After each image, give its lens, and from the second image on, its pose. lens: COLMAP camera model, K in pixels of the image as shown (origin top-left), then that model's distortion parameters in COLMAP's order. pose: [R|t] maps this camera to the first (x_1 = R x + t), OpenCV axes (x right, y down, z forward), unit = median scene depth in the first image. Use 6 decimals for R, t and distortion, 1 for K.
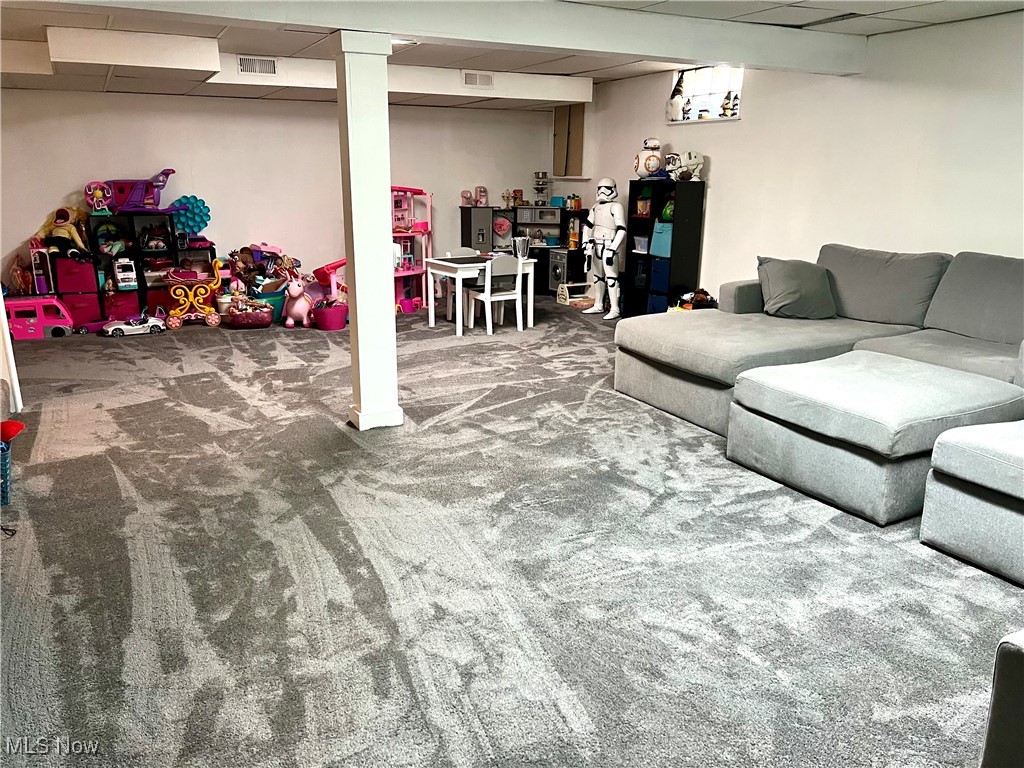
lens RADIAL K [[775.7, 0, 516.5], [0, 775.7, 382.1], [0, 0, 1]] dist [0.070806, -0.087750]
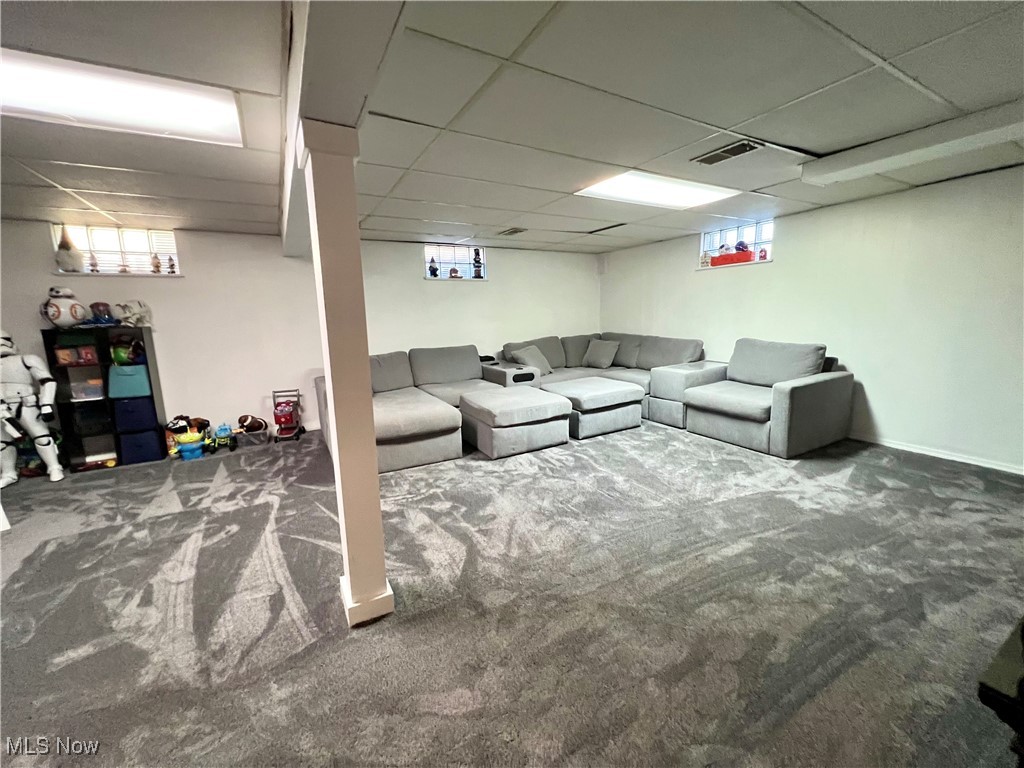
lens RADIAL K [[409.9, 0, 508.9], [0, 409.9, 384.3], [0, 0, 1]] dist [0.000181, 0.000244]
pose [[0.000958, -0.183508, 0.983018, -0.439881], [0.290769, 0.940596, 0.175306, -0.154983], [-0.956793, 0.285664, 0.054259, 0.586557]]
